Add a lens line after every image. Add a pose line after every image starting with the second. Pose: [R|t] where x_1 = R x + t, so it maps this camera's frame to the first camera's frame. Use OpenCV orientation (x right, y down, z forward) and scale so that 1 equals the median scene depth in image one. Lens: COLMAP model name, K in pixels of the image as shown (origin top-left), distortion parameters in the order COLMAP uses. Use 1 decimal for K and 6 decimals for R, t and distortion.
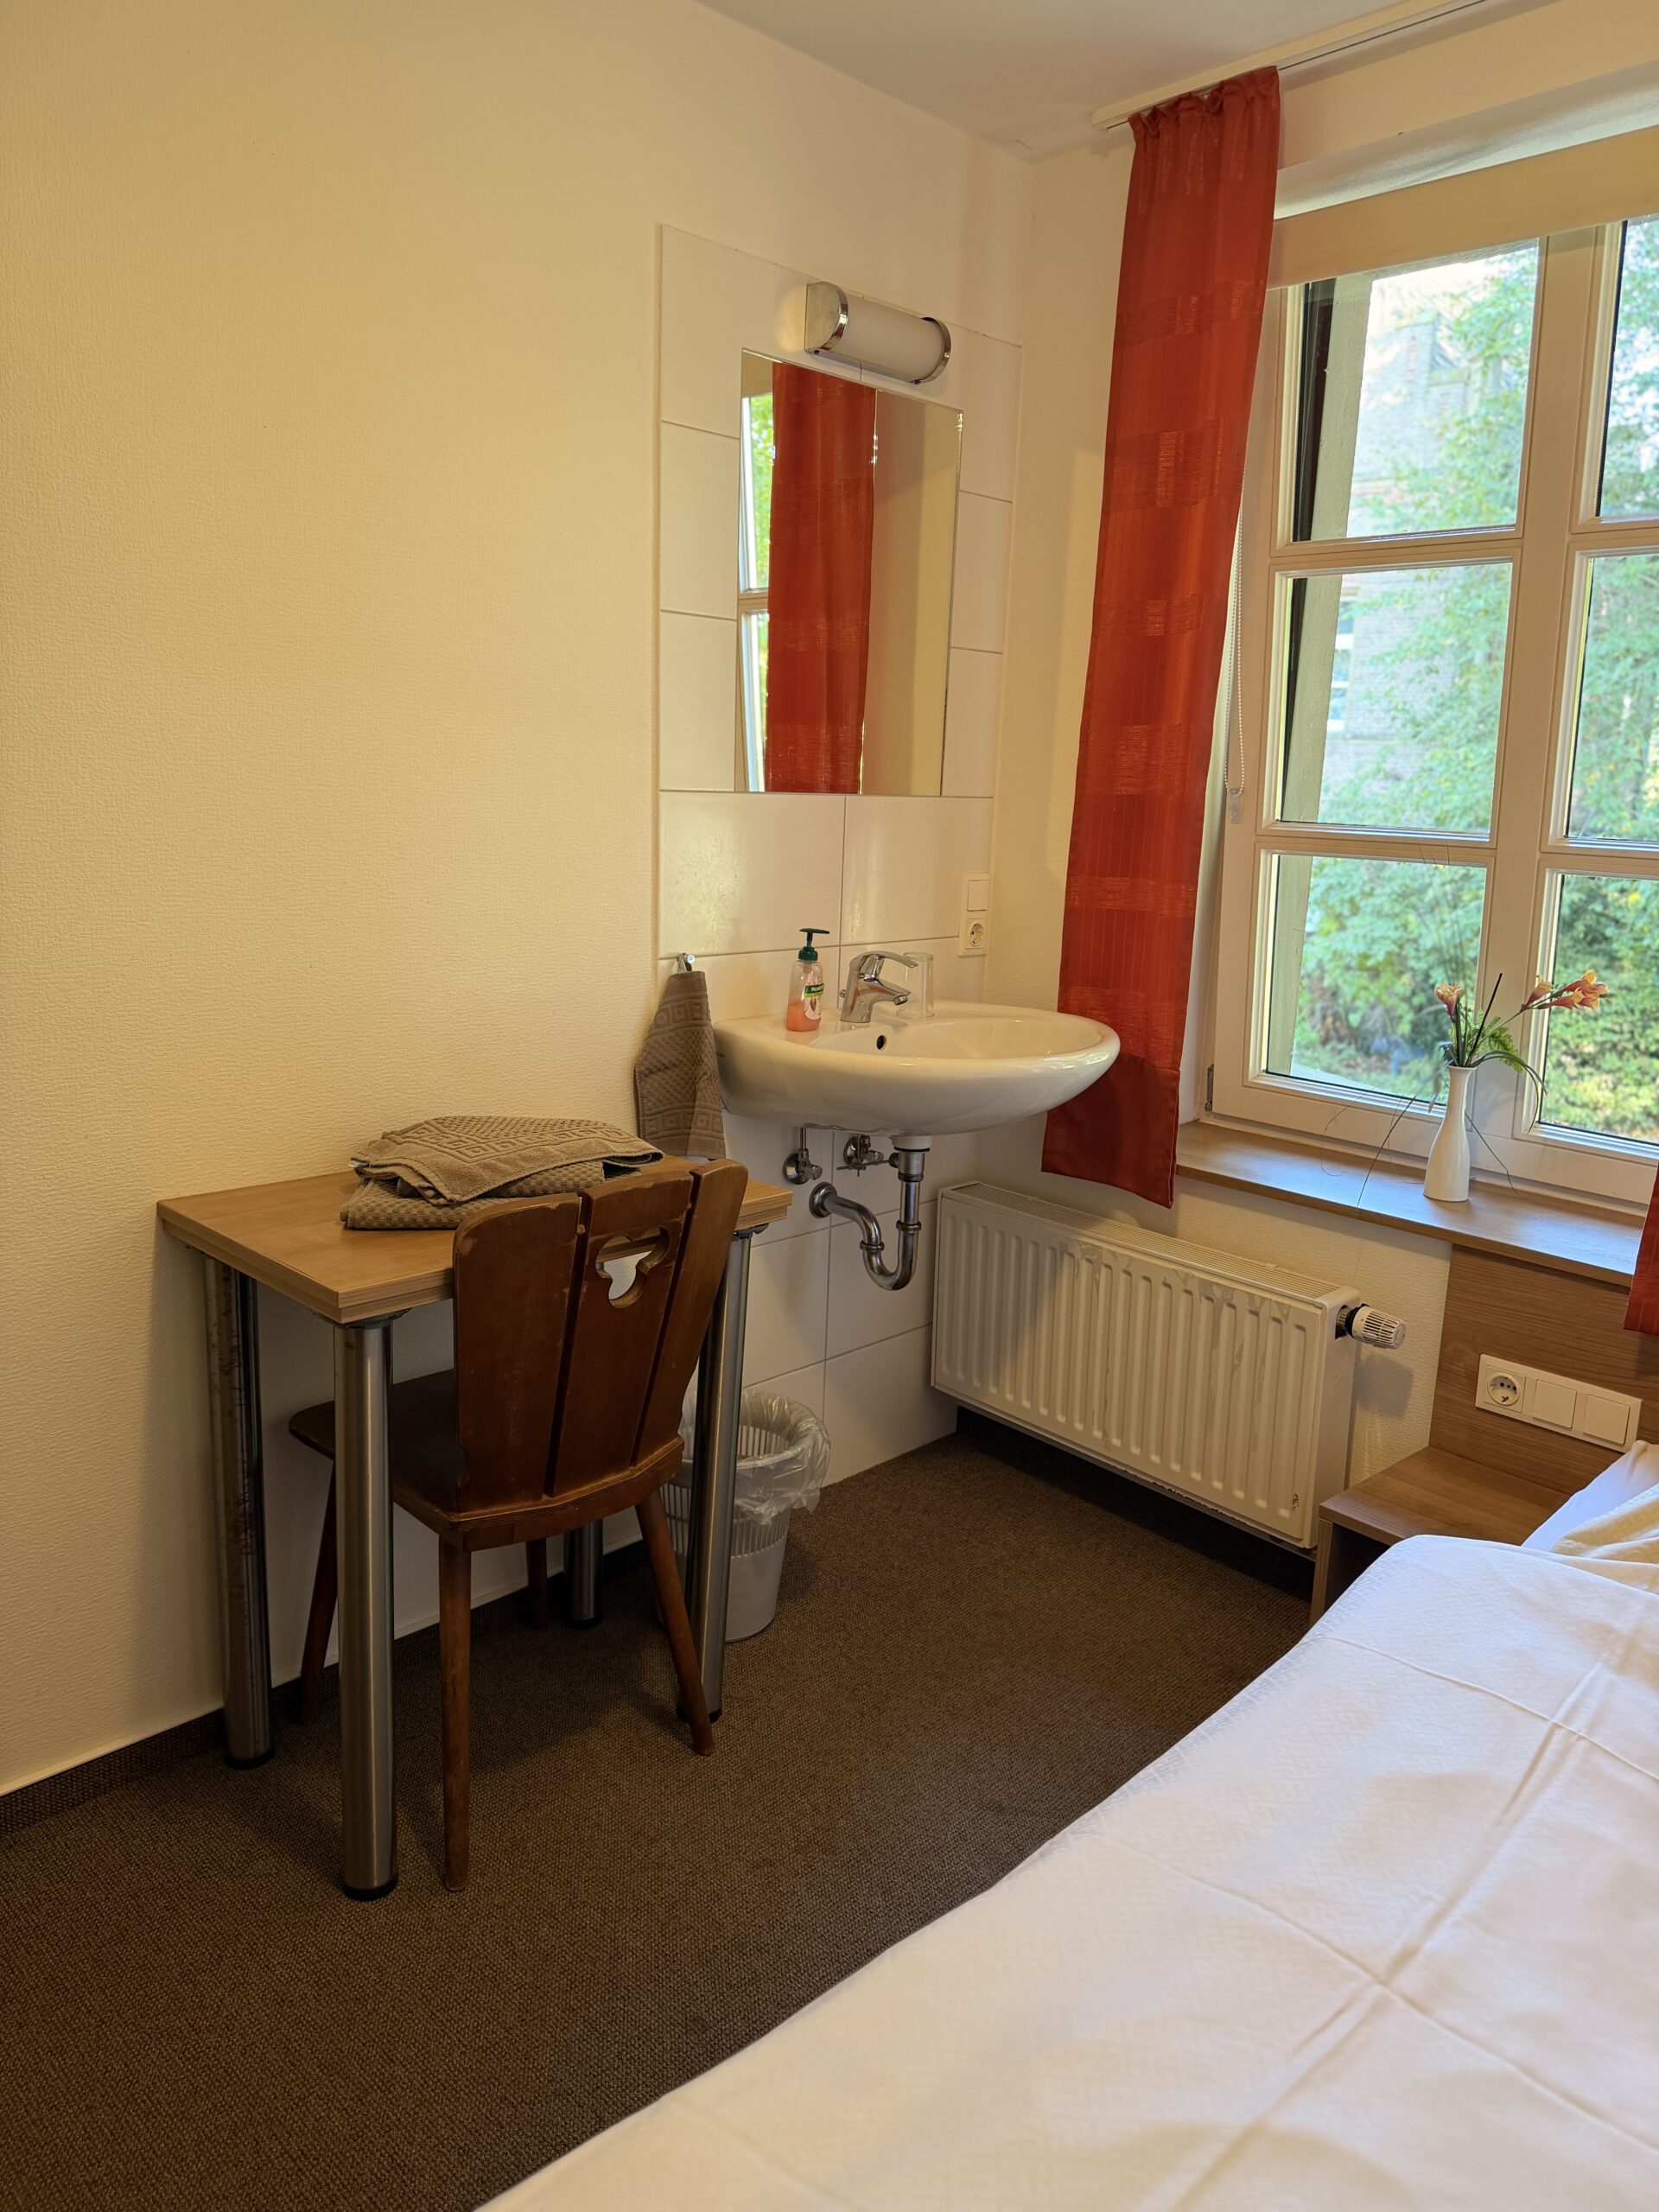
lens RADIAL K [[1527.4, 0, 835.7], [0, 1527.4, 1101.5], [0, 0, 1]] dist [0.182851, -0.244152]
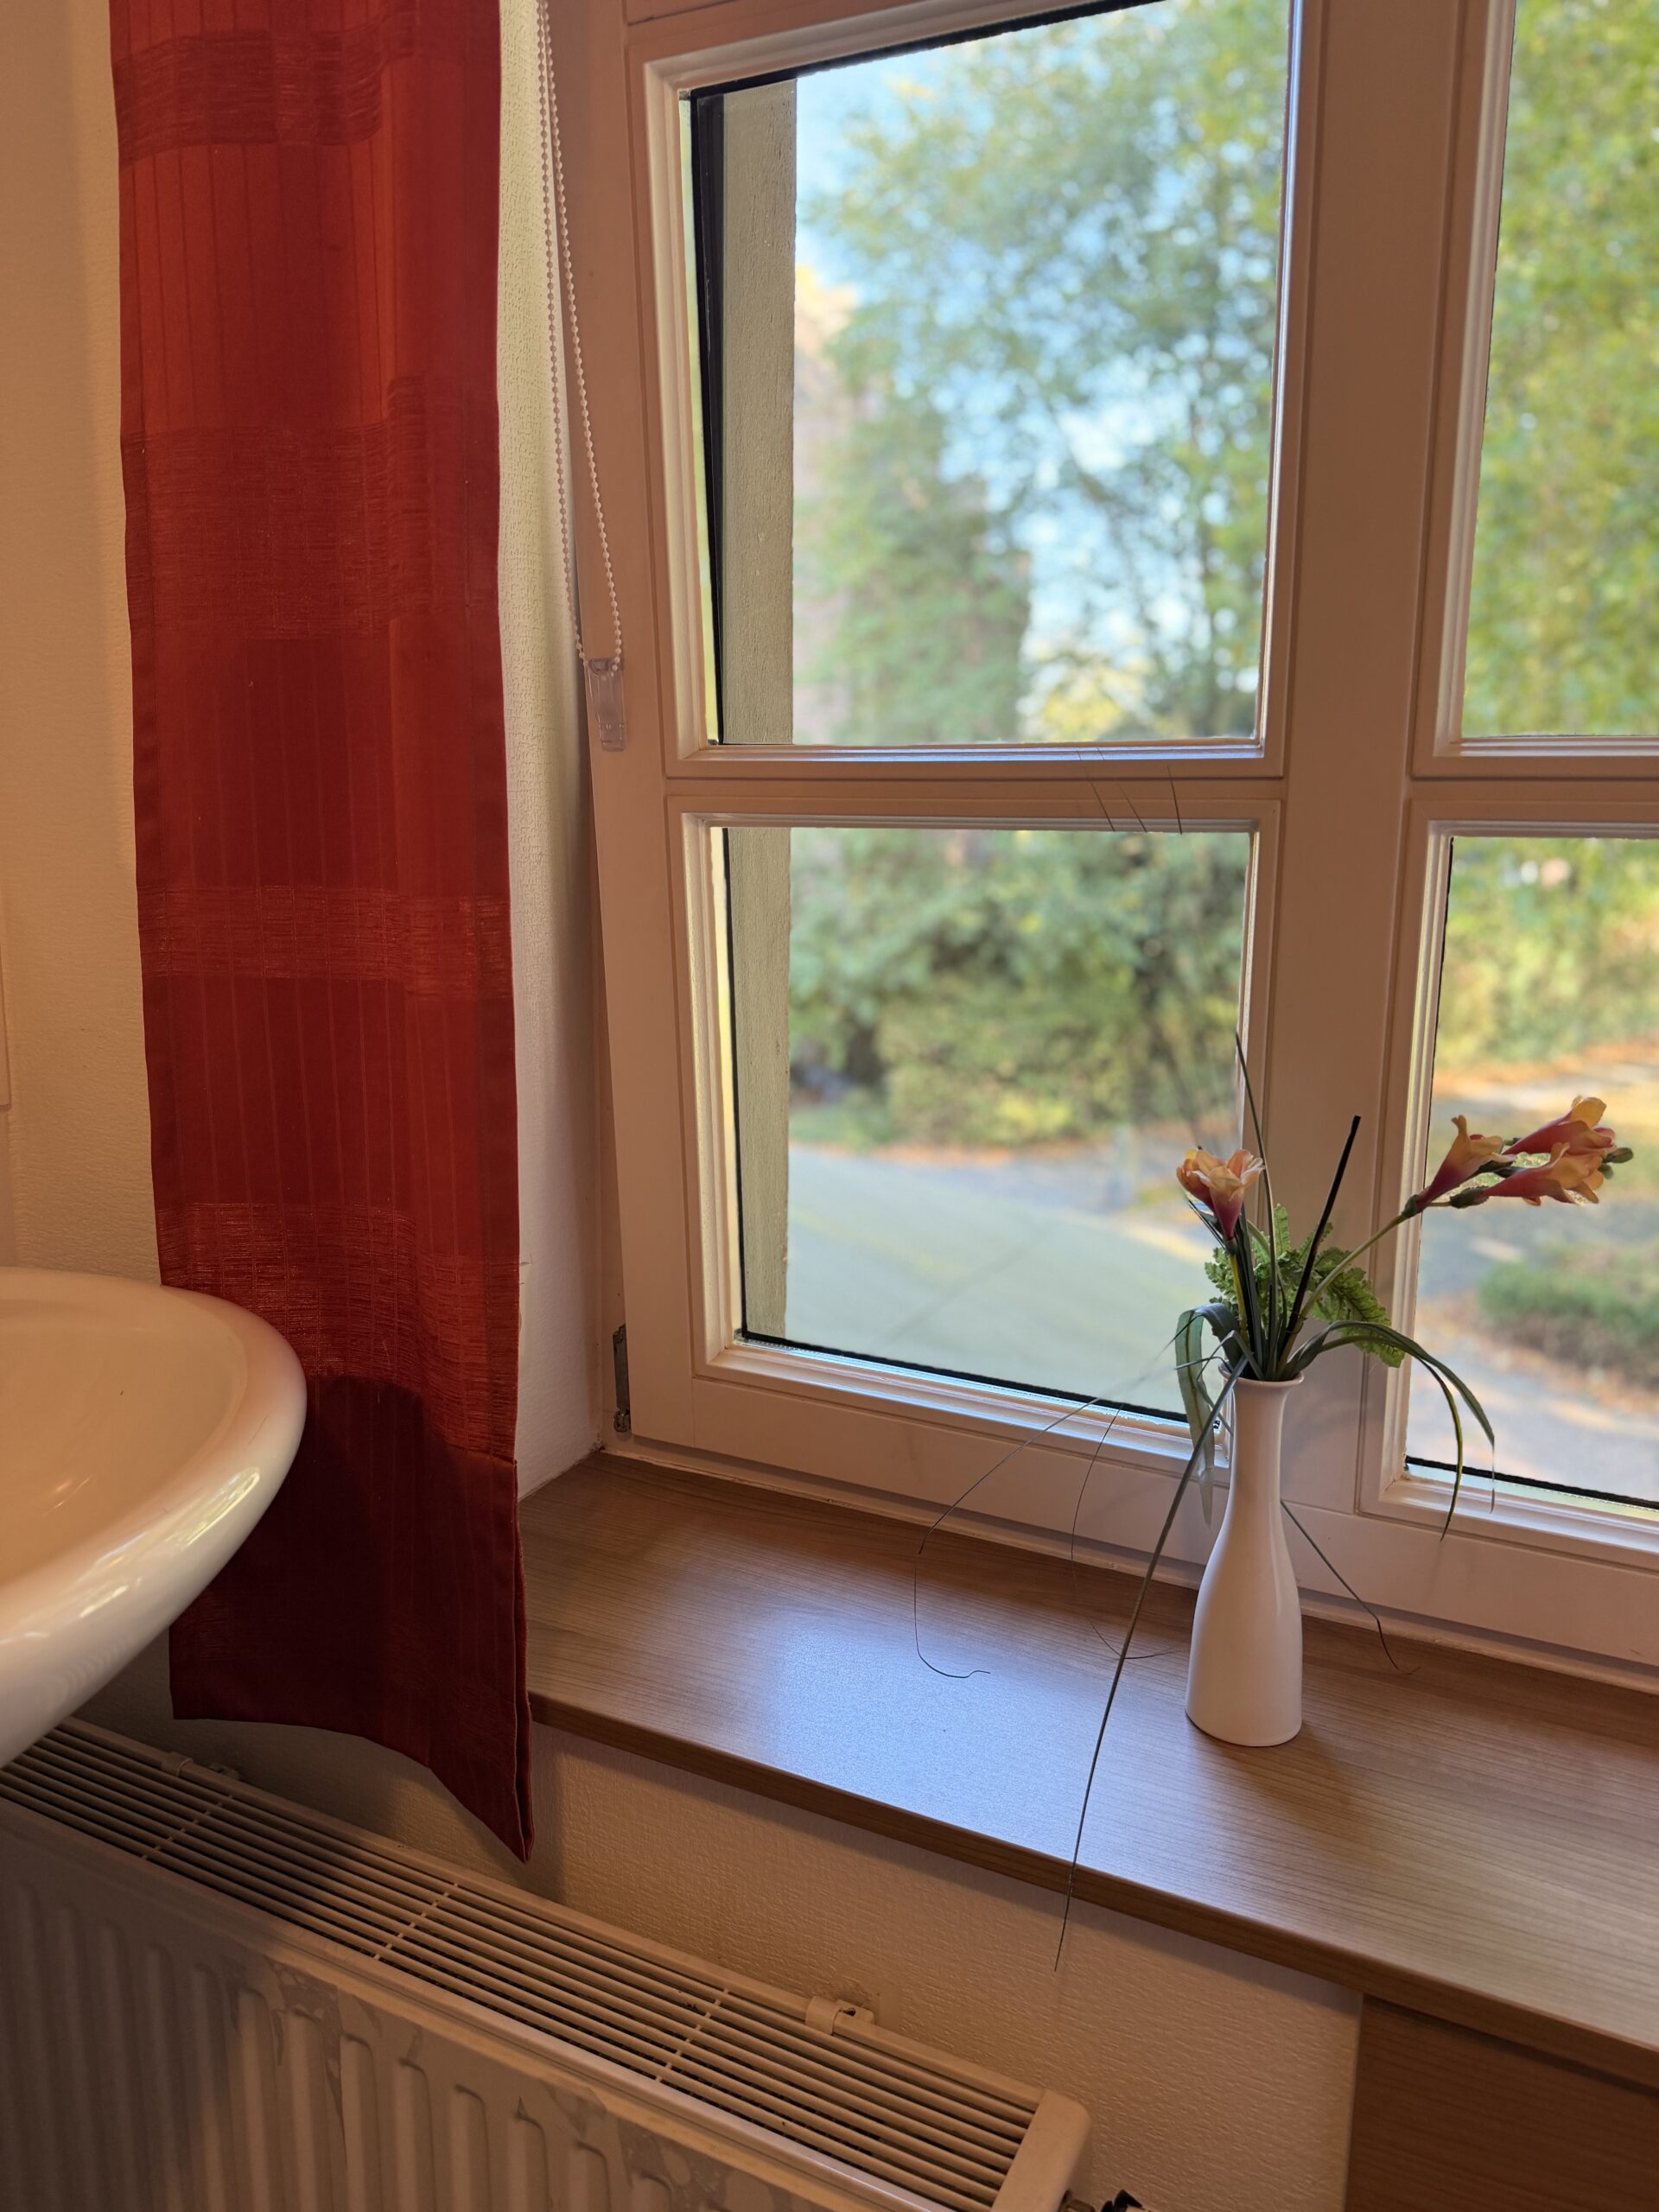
lens RADIAL K [[1575.5, 0, 829.5], [0, 1575.5, 1106.0], [0, 0, 1]] dist [0.067919, -0.069983]
pose [[0.936360, -0.082307, 0.341255, 0.173146], [0.091641, 0.995728, -0.011291, -0.083124], [-0.338868, 0.041845, 0.939903, 0.639178]]
